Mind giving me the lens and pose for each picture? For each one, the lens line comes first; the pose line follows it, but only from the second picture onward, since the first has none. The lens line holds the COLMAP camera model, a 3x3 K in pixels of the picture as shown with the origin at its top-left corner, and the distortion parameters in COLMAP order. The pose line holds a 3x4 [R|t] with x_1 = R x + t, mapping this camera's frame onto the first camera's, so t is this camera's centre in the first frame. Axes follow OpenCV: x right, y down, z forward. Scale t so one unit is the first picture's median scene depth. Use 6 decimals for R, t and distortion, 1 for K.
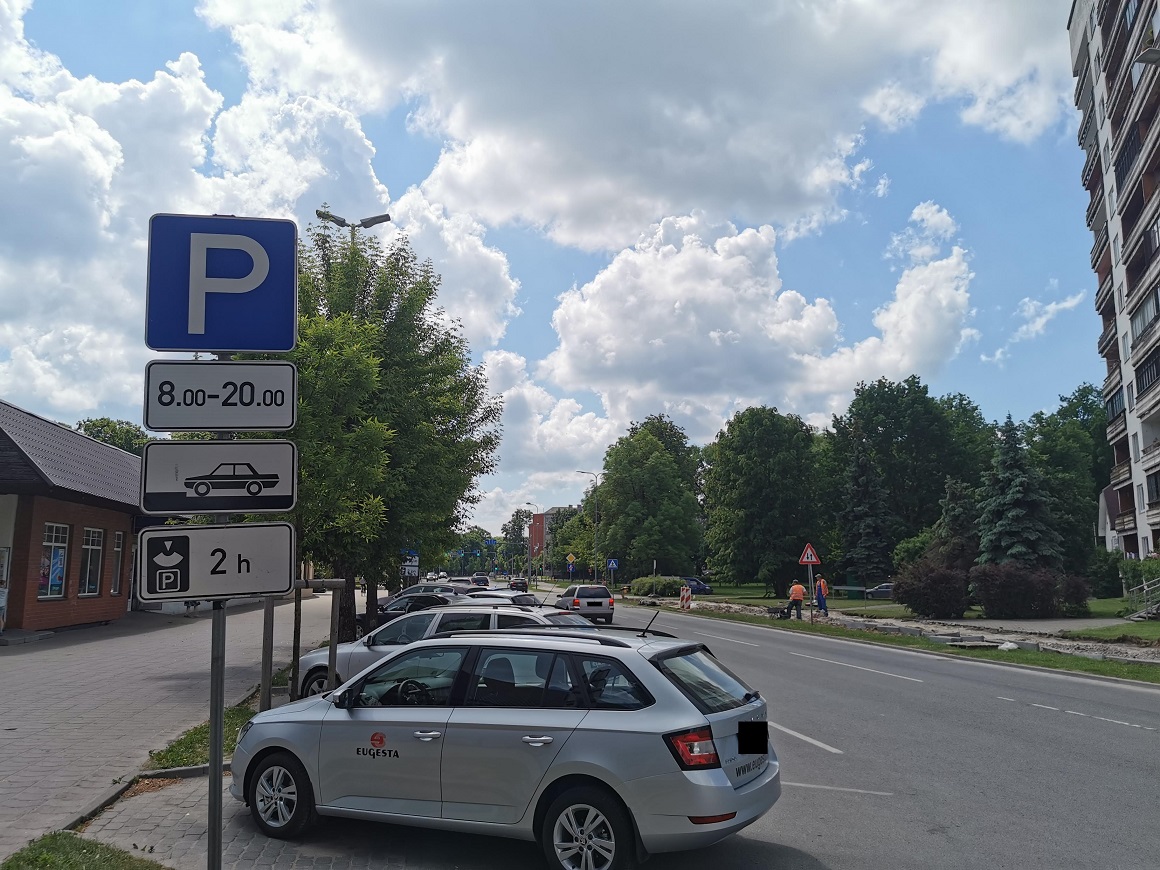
lens RADIAL K [[921.5, 0, 609.2], [0, 921.5, 438.3], [0, 0, 1]] dist [0.004142, -0.000871]
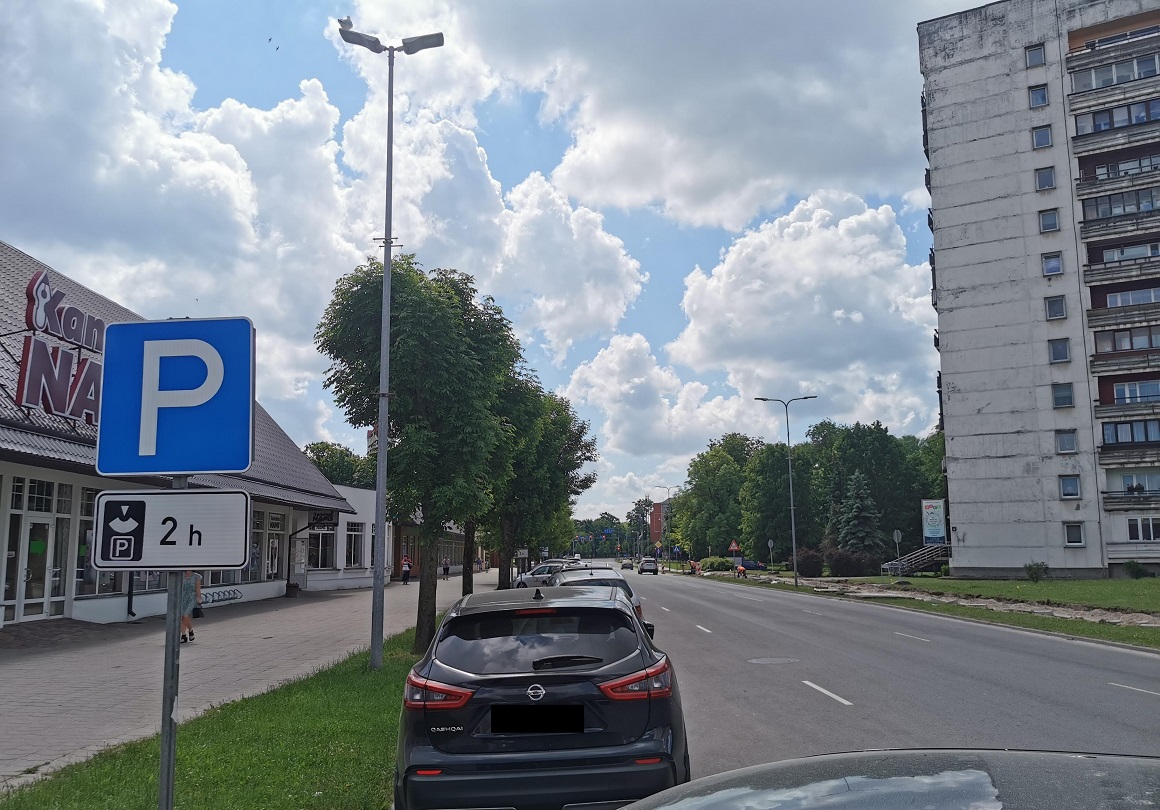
lens RADIAL K [[955.5, 0, 580.0], [0, 955.5, 405.0], [0, 0, 1]] dist [0.006297, 0.002977]
pose [[0.984645, -0.030189, -0.171941, 0.020600], [0.028129, 0.999500, -0.014408, -0.013961], [0.172290, 0.009350, 0.985002, -0.098380]]
